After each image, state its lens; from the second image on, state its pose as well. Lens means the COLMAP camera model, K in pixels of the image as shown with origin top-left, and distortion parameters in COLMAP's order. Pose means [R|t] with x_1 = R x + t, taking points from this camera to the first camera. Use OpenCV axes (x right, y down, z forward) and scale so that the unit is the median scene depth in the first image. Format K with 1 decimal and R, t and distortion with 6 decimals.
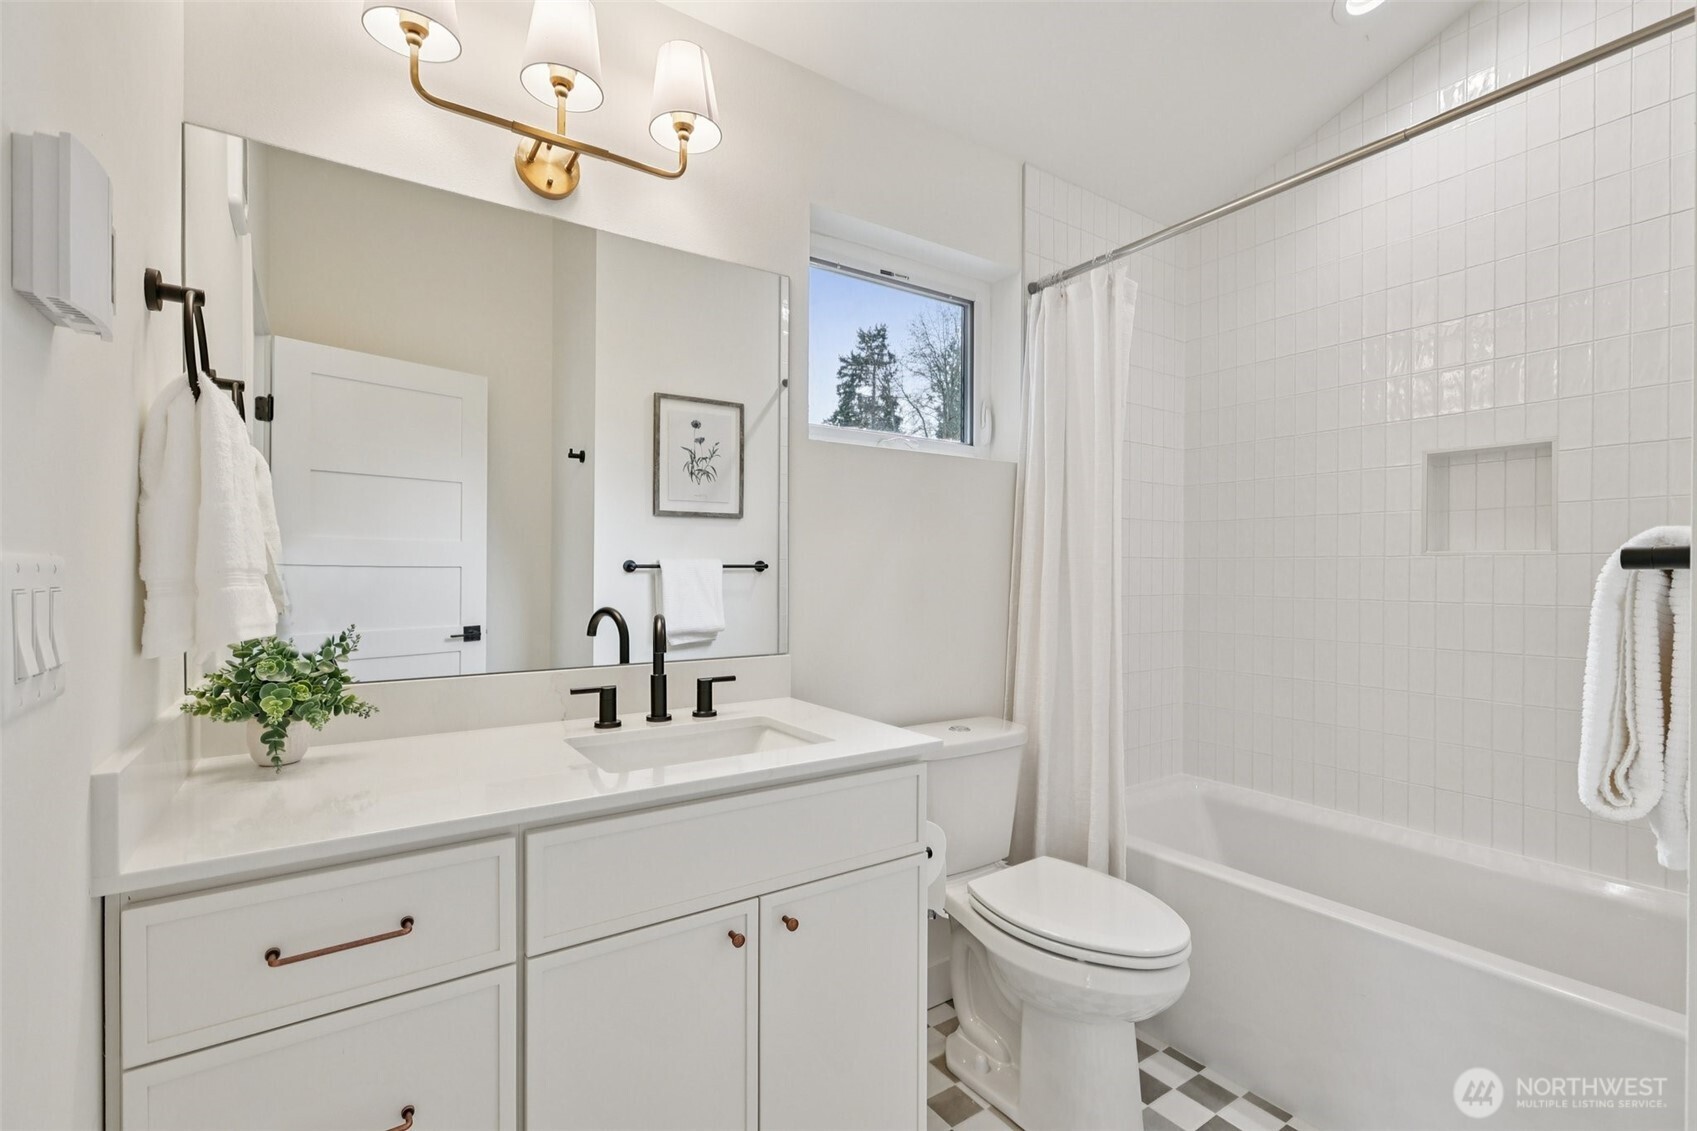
lens RADIAL K [[752.9, 0, 840.2], [0, 752.9, 568.0], [0, 0, 1]] dist [-0.002489, 0.000366]
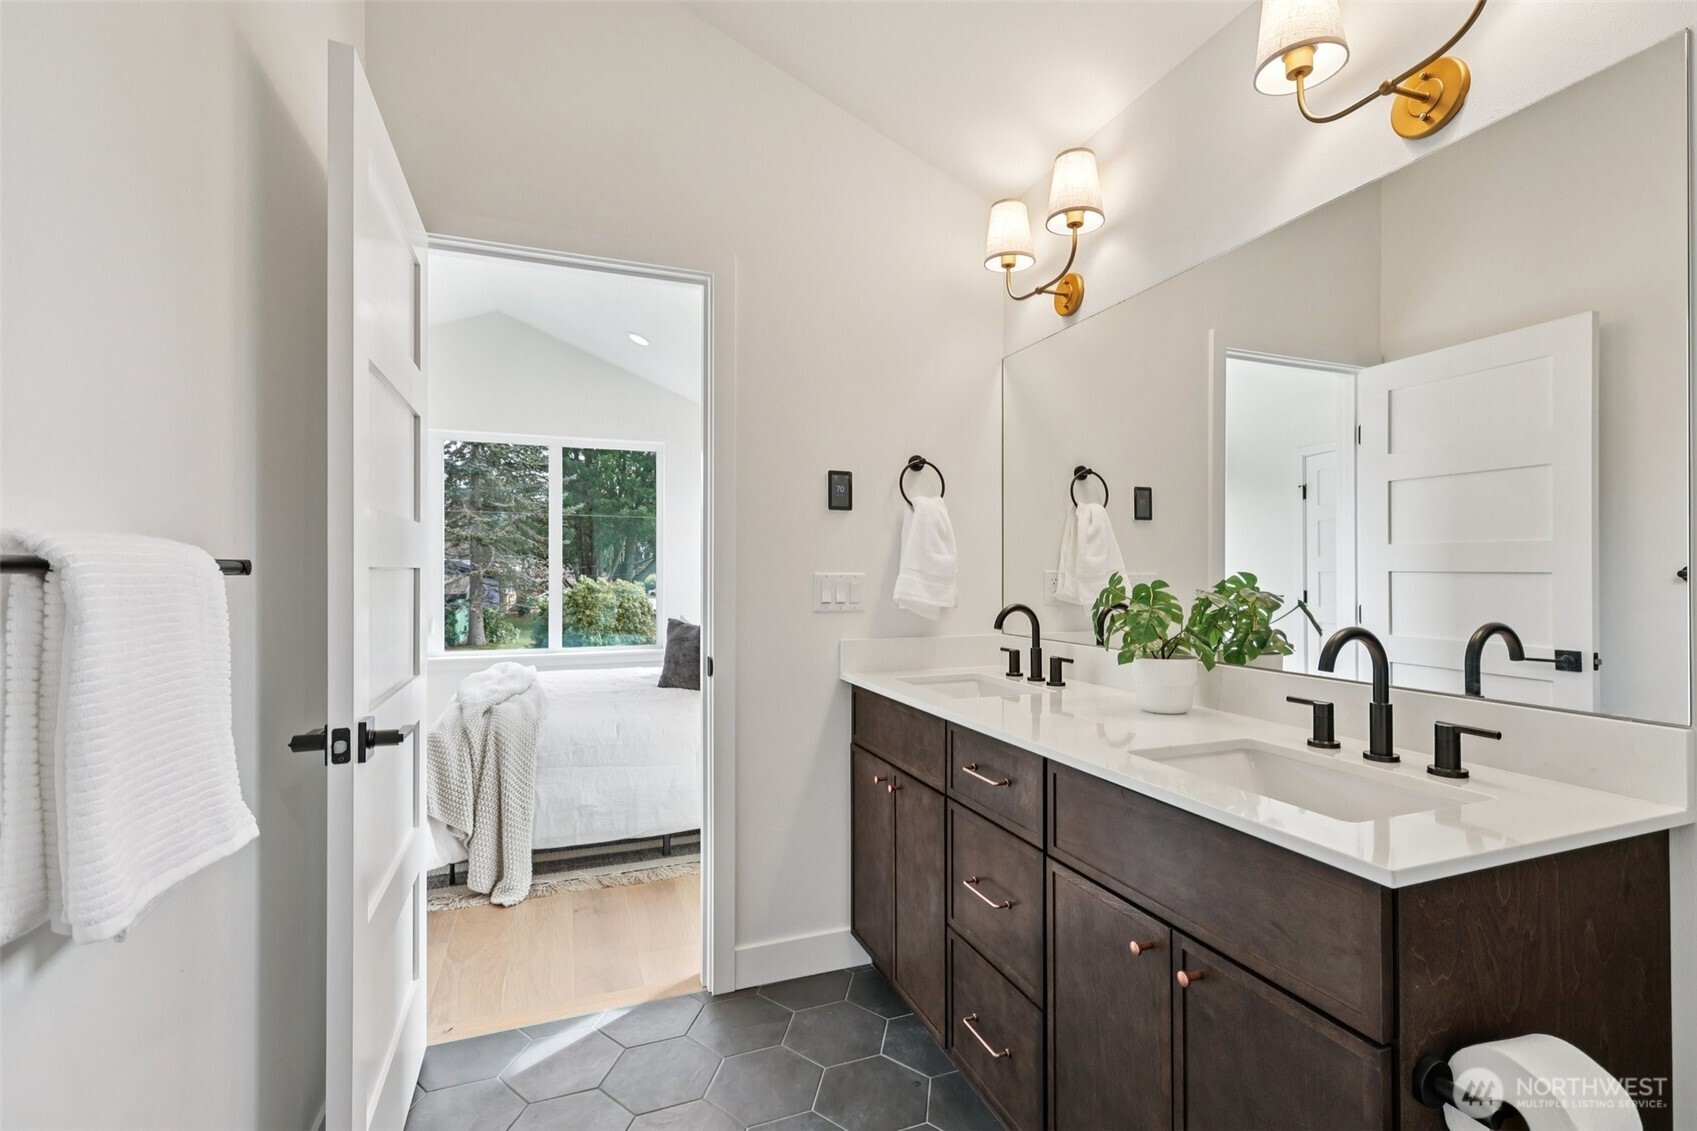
lens RADIAL K [[752.9, 0, 842.1], [0, 752.9, 571.7], [0, 0, 1]] dist [-0.002489, 0.000366]
pose [[-0.230415, -0.010538, -0.973035, 0.654720], [-0.018243, 0.999812, -0.006508, 0.018226], [0.972921, 0.016252, -0.230564, 0.607412]]
